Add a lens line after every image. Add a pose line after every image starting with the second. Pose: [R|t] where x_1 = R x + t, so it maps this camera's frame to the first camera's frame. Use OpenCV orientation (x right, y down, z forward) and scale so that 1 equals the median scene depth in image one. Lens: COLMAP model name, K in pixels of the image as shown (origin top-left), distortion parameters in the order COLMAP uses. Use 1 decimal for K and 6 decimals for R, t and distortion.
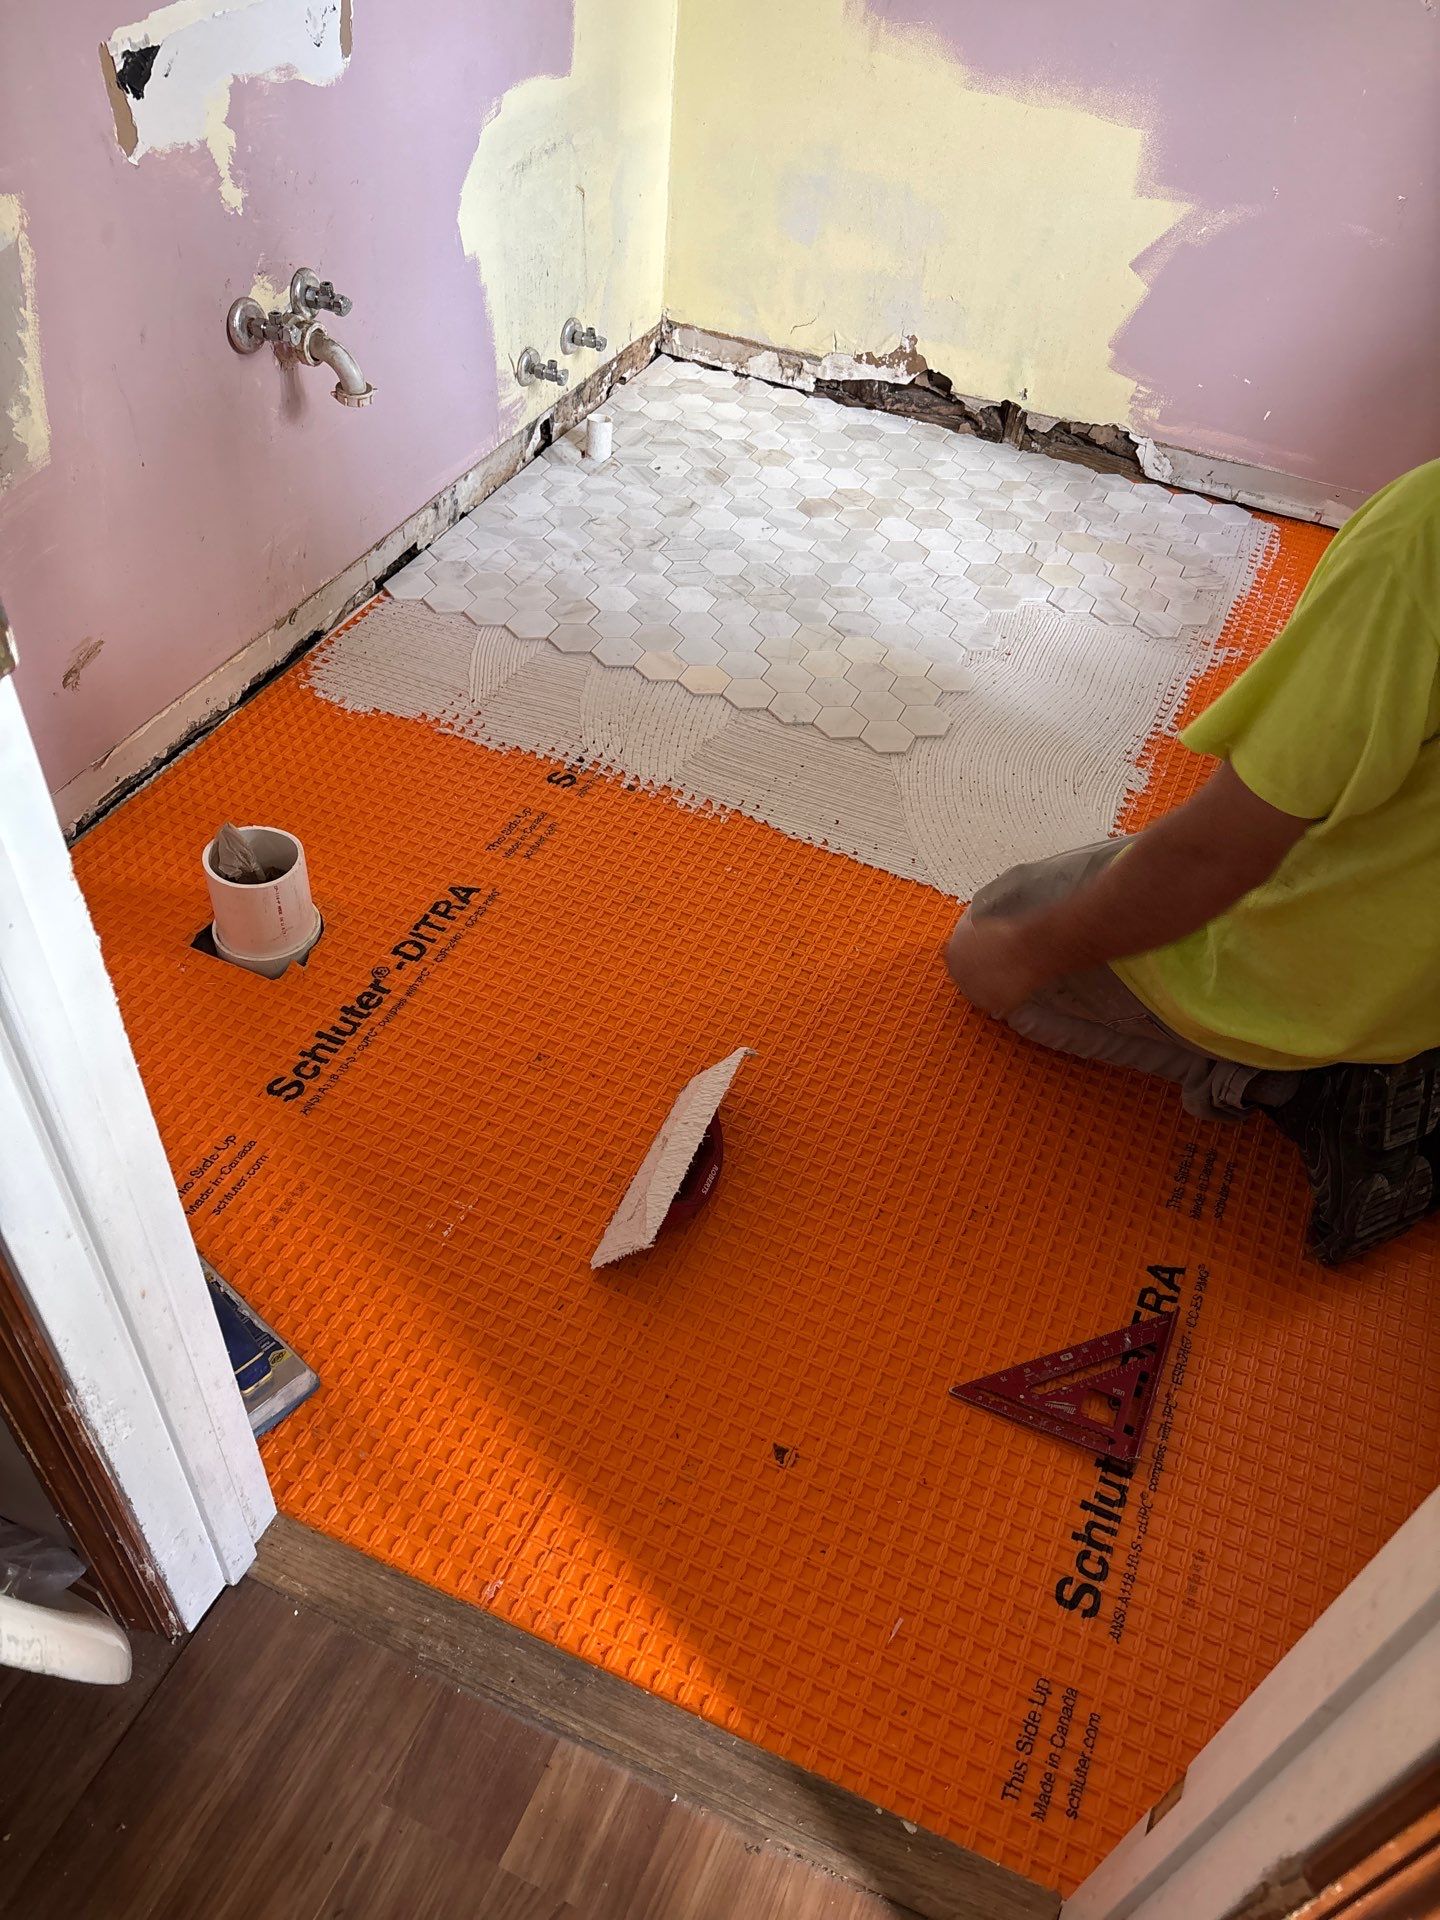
lens RADIAL K [[1464.9, 0, 733.1], [0, 1464.9, 973.0], [0, 0, 1]] dist [0.039990, -0.047839]
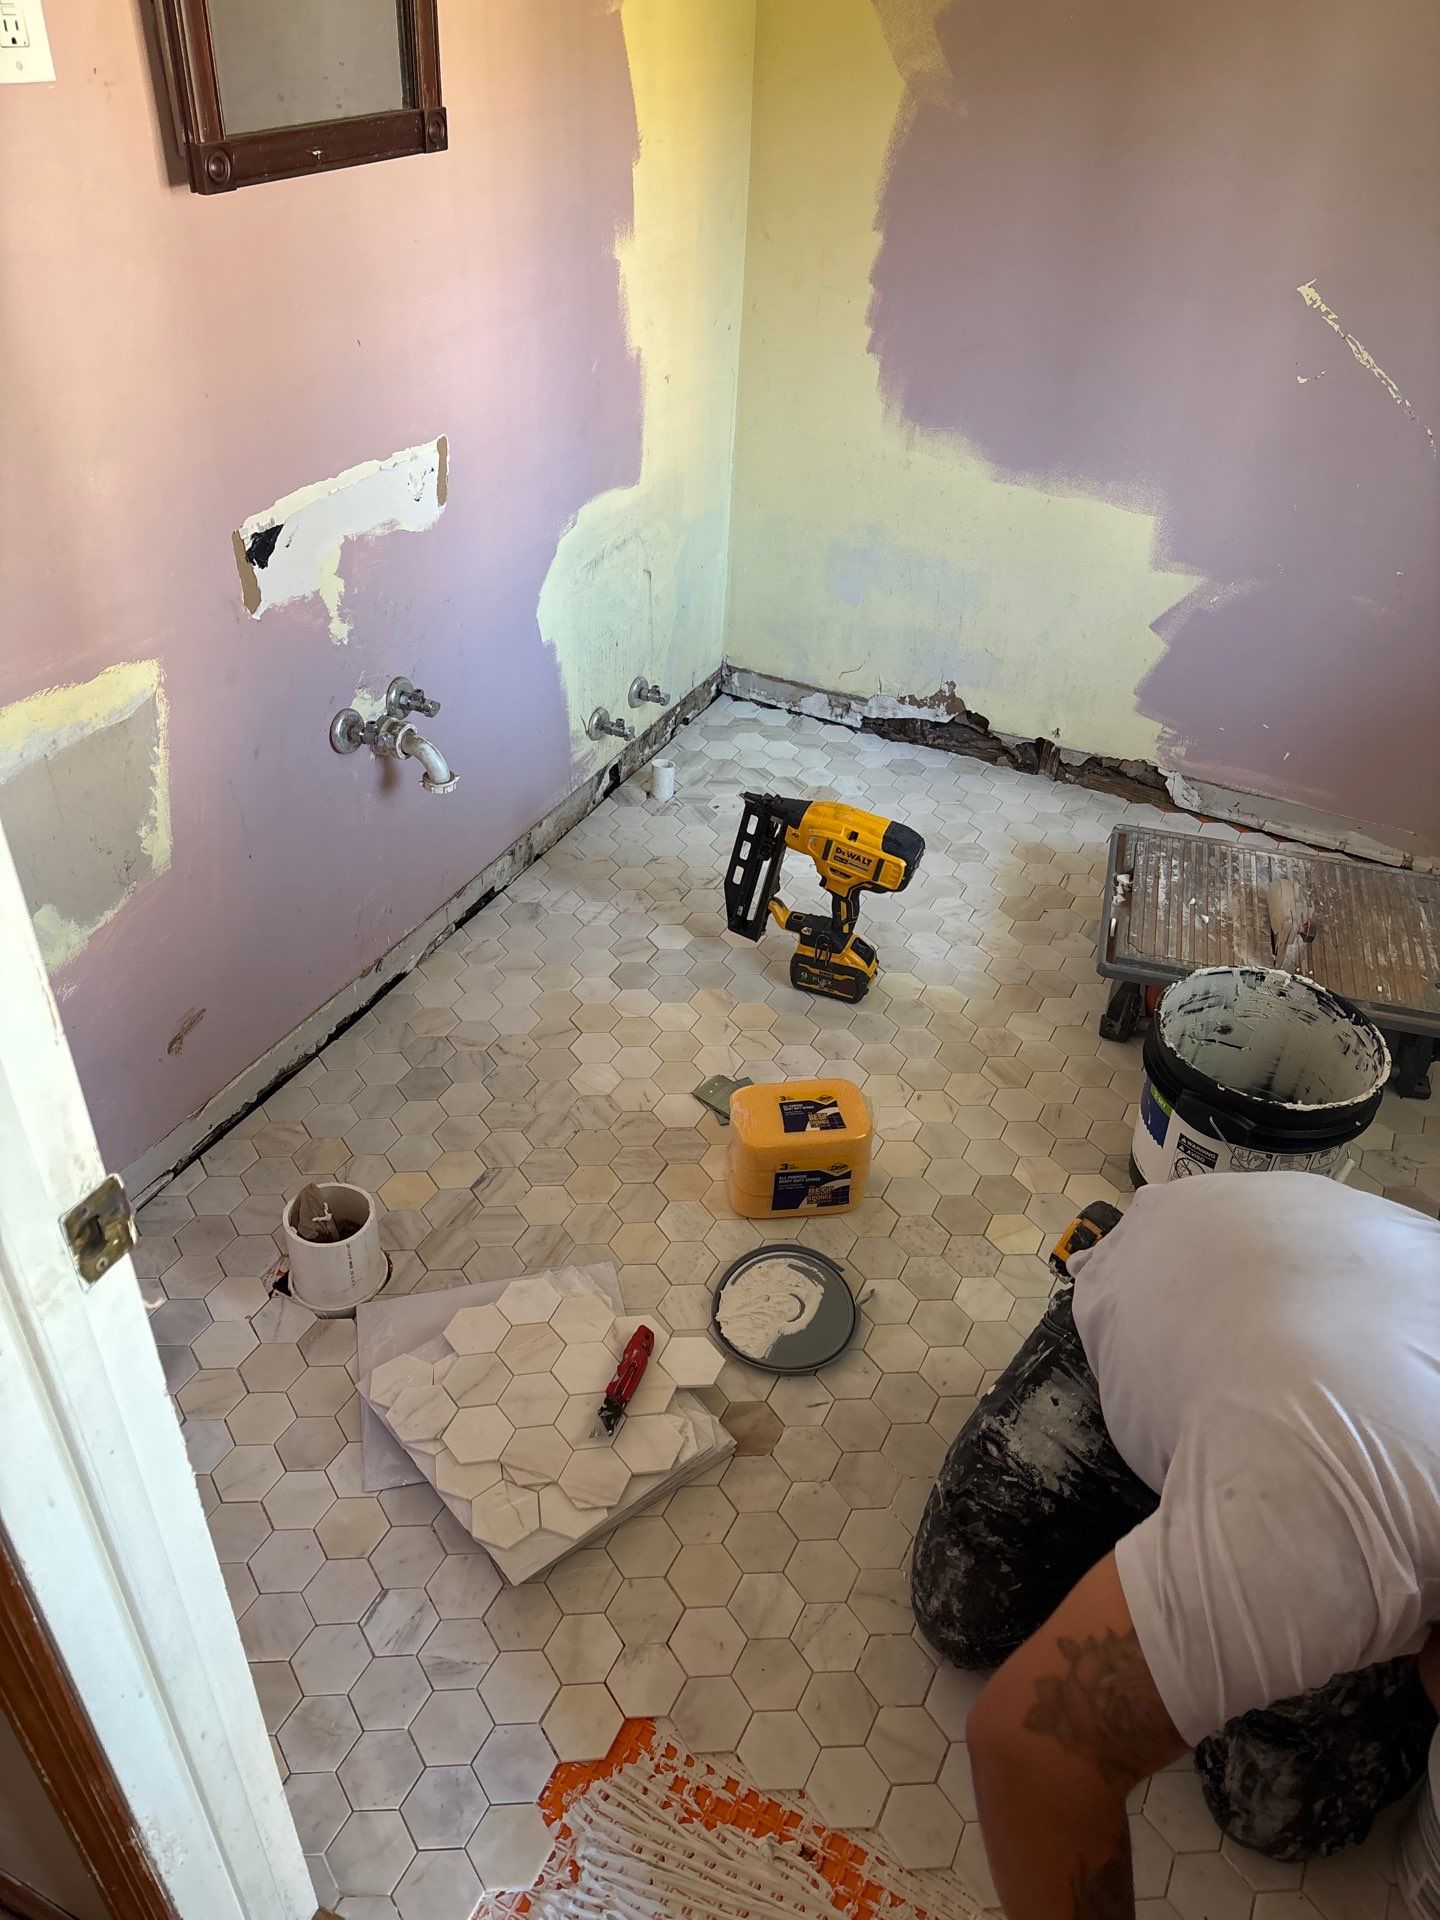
lens RADIAL K [[1464.9, 0, 715.3], [0, 1464.9, 965.8], [0, 0, 1]] dist [0.039990, -0.047839]
pose [[0.997821, -0.002009, -0.065950, 0.024343], [-0.007487, 0.989632, -0.143431, -0.087377], [0.065555, 0.143612, 0.987460, -0.064939]]
